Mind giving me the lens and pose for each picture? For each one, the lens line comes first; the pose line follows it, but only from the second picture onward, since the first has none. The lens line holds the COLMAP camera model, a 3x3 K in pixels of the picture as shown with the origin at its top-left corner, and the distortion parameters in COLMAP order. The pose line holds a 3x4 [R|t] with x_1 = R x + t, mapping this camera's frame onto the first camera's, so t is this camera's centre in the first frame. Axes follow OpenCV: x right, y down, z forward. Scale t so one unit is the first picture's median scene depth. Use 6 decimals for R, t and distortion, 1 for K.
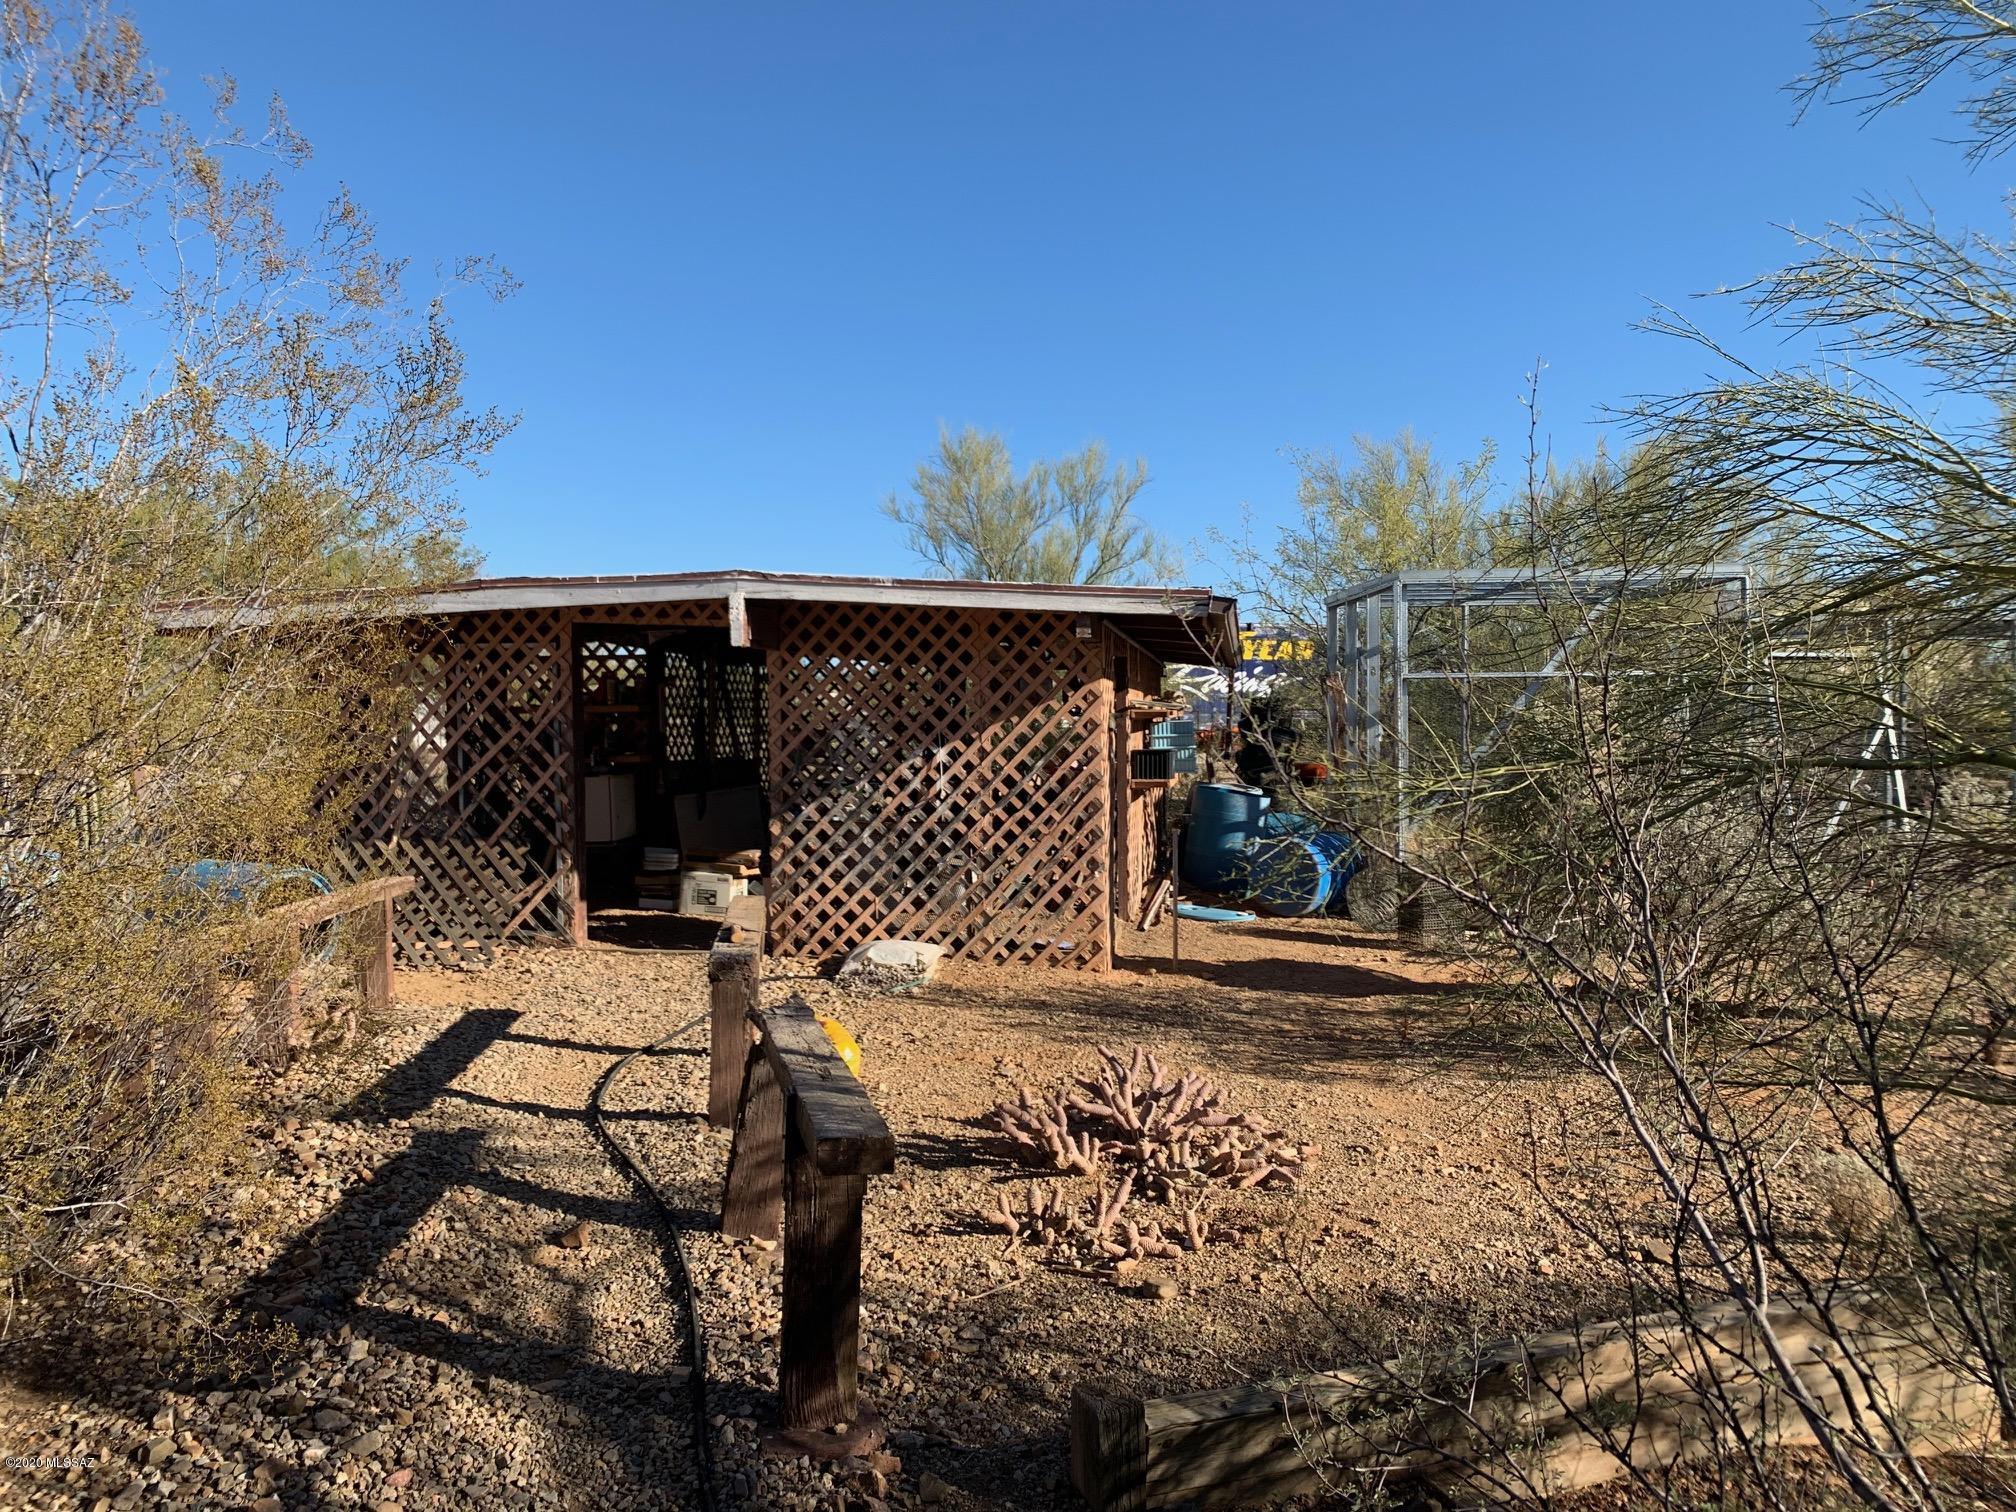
lens RADIAL K [[1499.6, 0, 1013.7], [0, 1499.6, 754.6], [0, 0, 1]] dist [-0.000787, -0.006713]
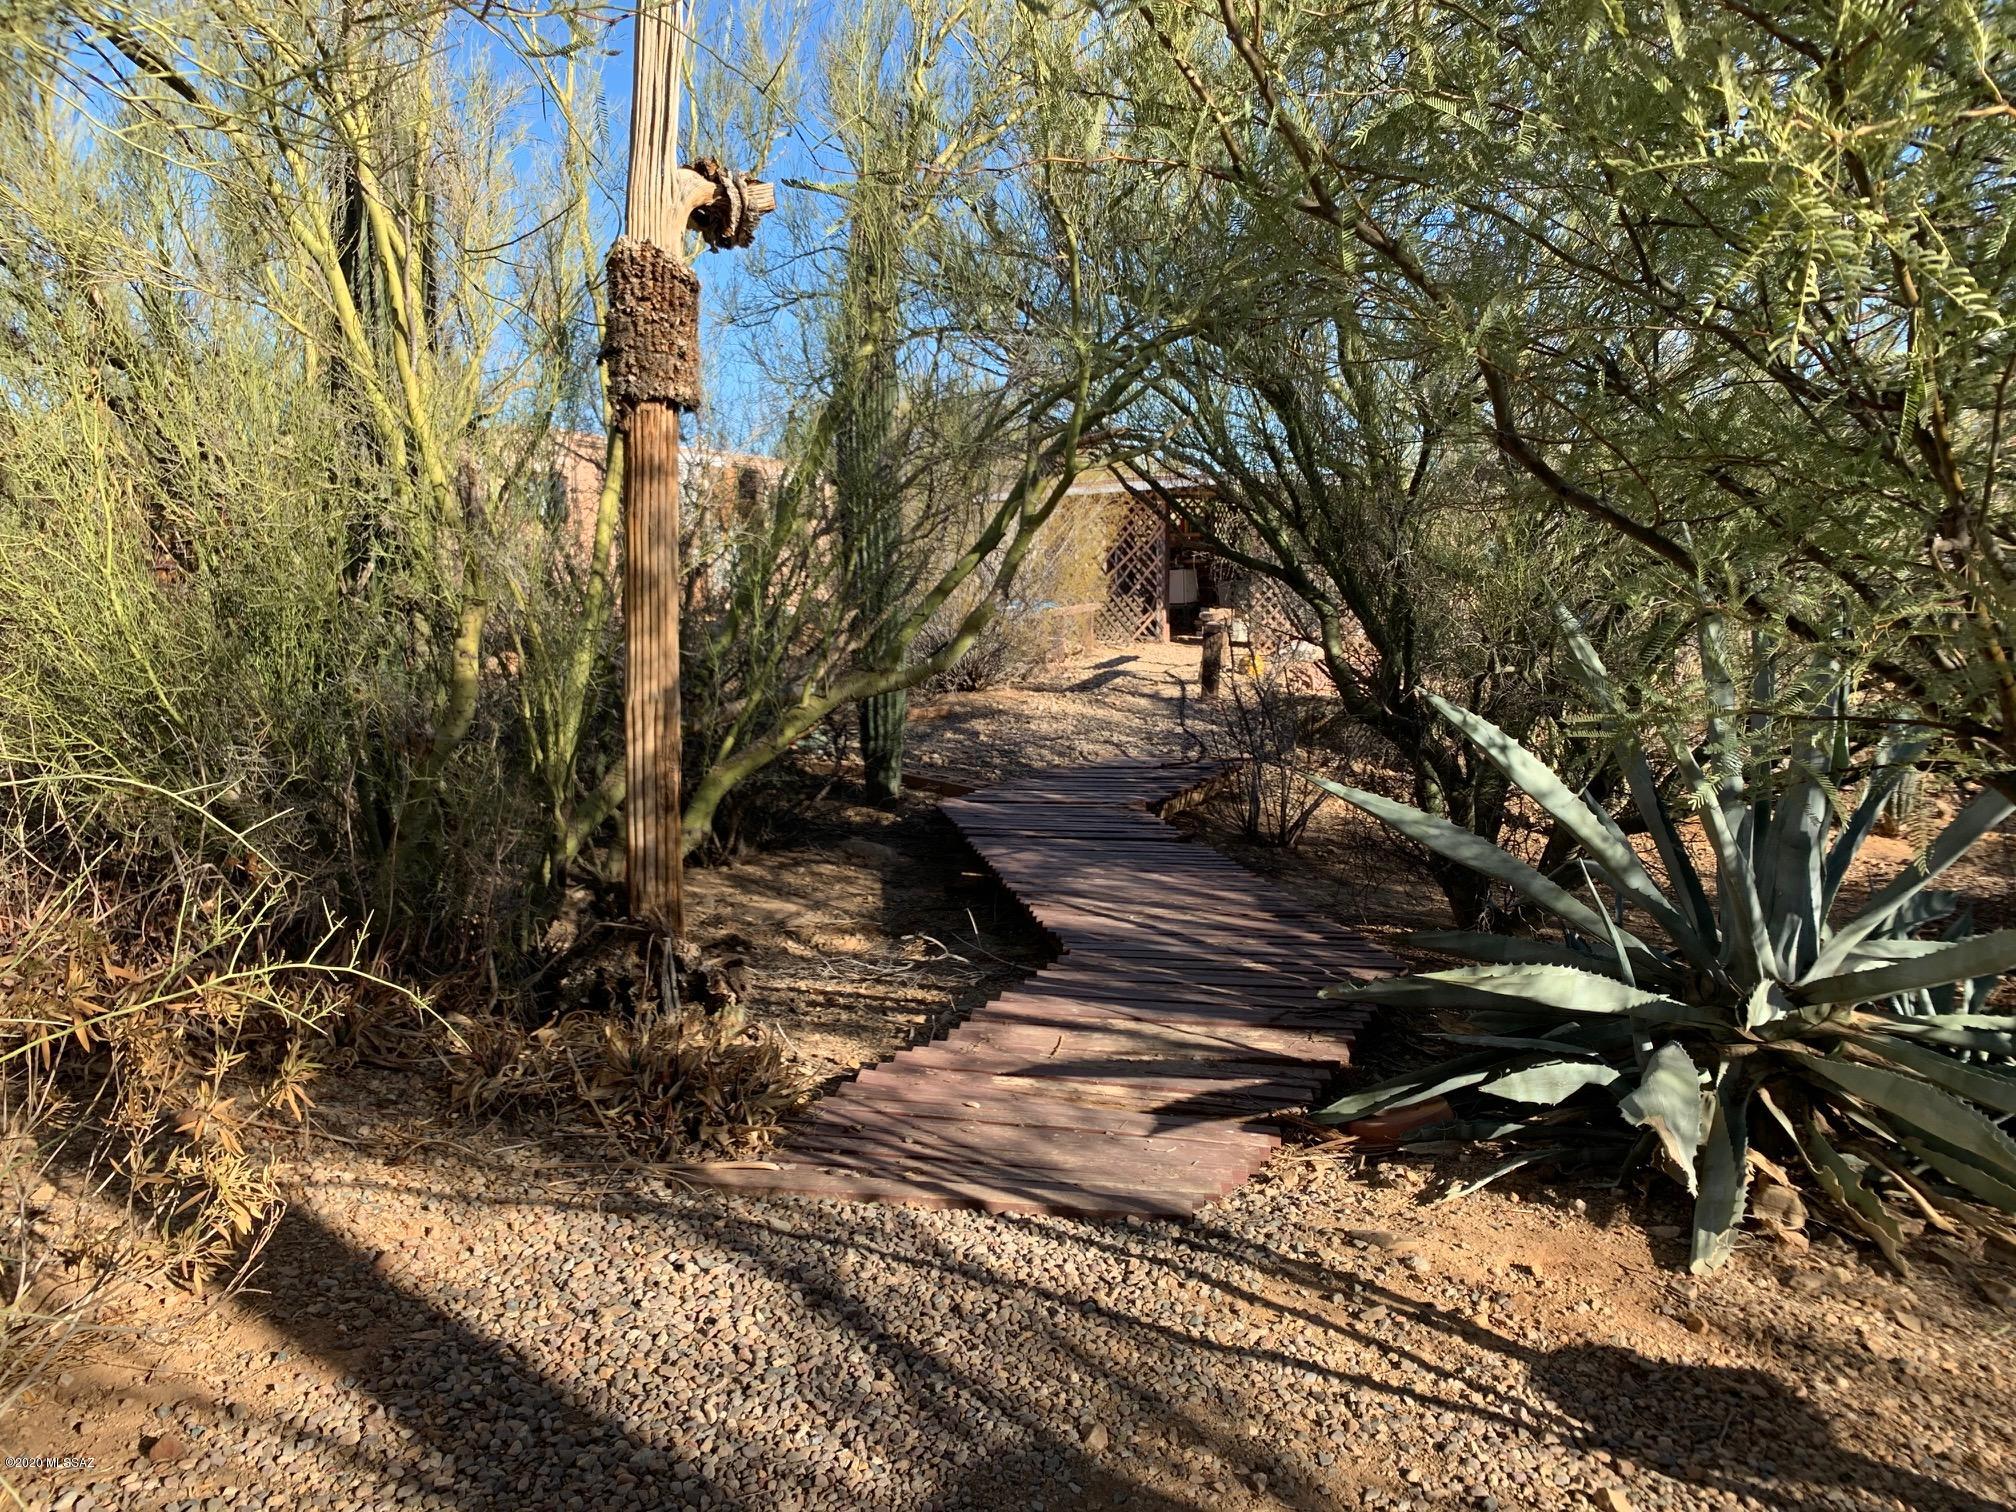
lens RADIAL K [[1499.6, 0, 1008.3], [0, 1499.6, 759.6], [0, 0, 1]] dist [-0.000787, -0.006713]
pose [[0.921161, 0.053115, -0.385541, 0.357948], [-0.008078, 0.993039, 0.117509, 0.039765], [0.389099, -0.105130, 0.915178, -1.131318]]
